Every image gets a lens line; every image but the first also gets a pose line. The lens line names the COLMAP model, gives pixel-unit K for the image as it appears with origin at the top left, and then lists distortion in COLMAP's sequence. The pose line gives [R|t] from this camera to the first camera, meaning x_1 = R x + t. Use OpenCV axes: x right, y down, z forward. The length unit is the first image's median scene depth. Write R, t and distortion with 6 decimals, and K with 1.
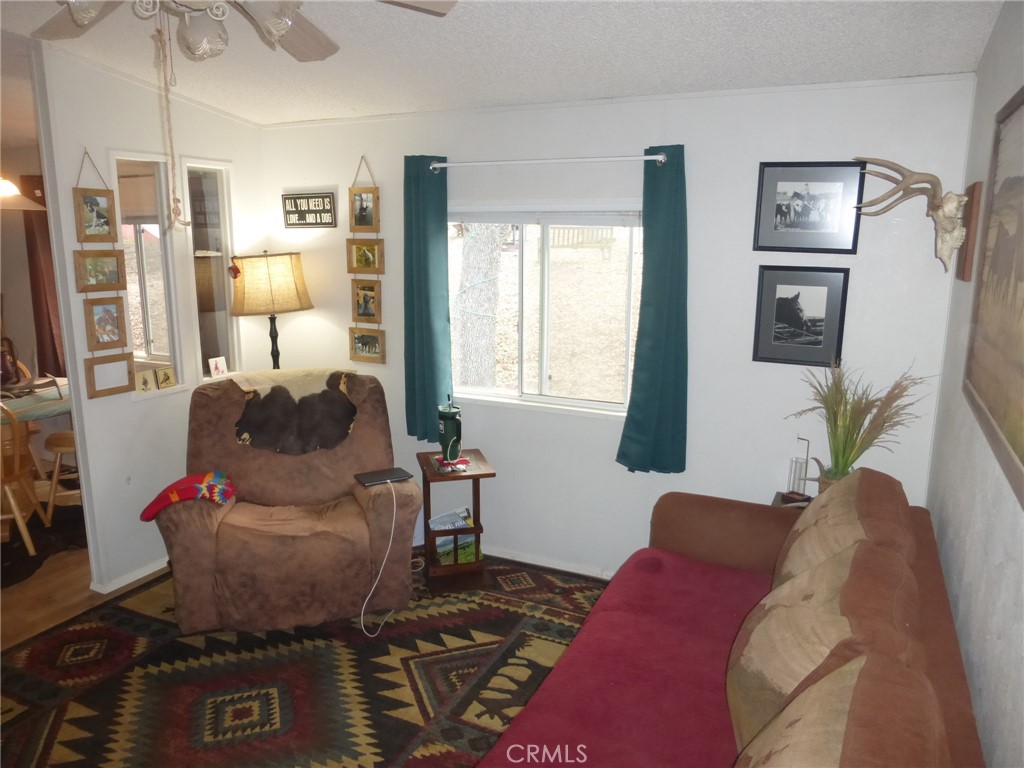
lens RADIAL K [[738.0, 0, 512.8], [0, 738.0, 386.7], [0, 0, 1]] dist [-0.013804, 0.001563]
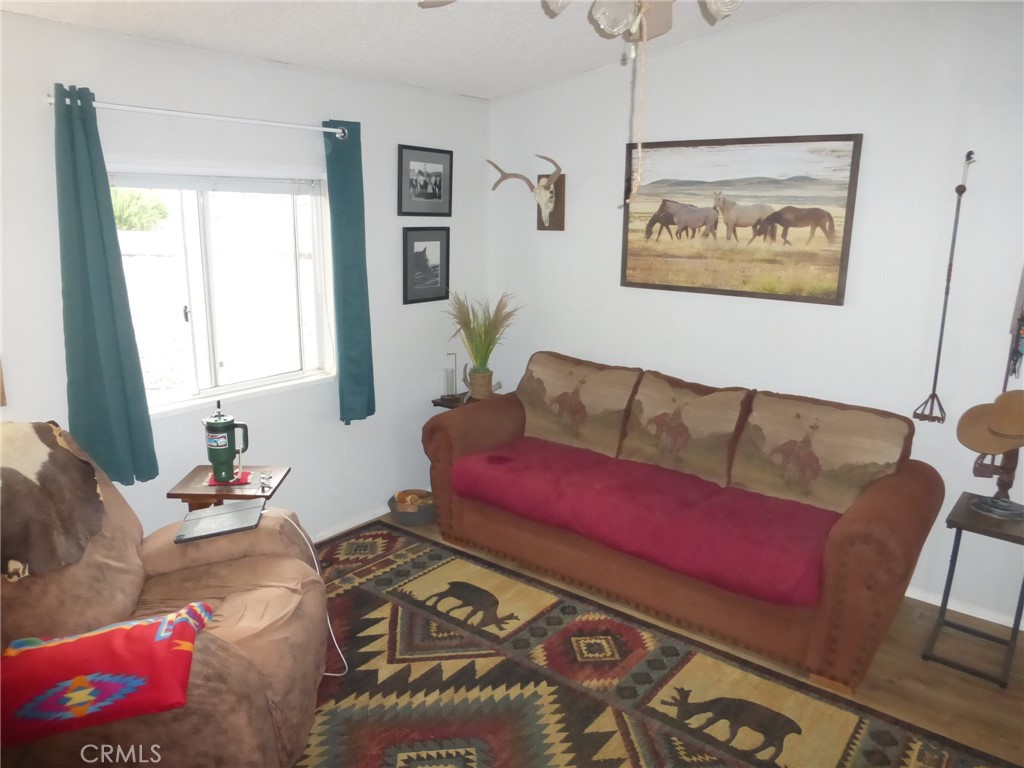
lens RADIAL K [[738.0, 0, 512.2], [0, 738.0, 381.4], [0, 0, 1]] dist [-0.013804, 0.001563]
pose [[0.223522, -0.230411, 0.947074, -0.895821], [0.185967, 0.963890, 0.190612, -0.120414], [-0.956794, 0.133518, 0.258300, 0.549109]]
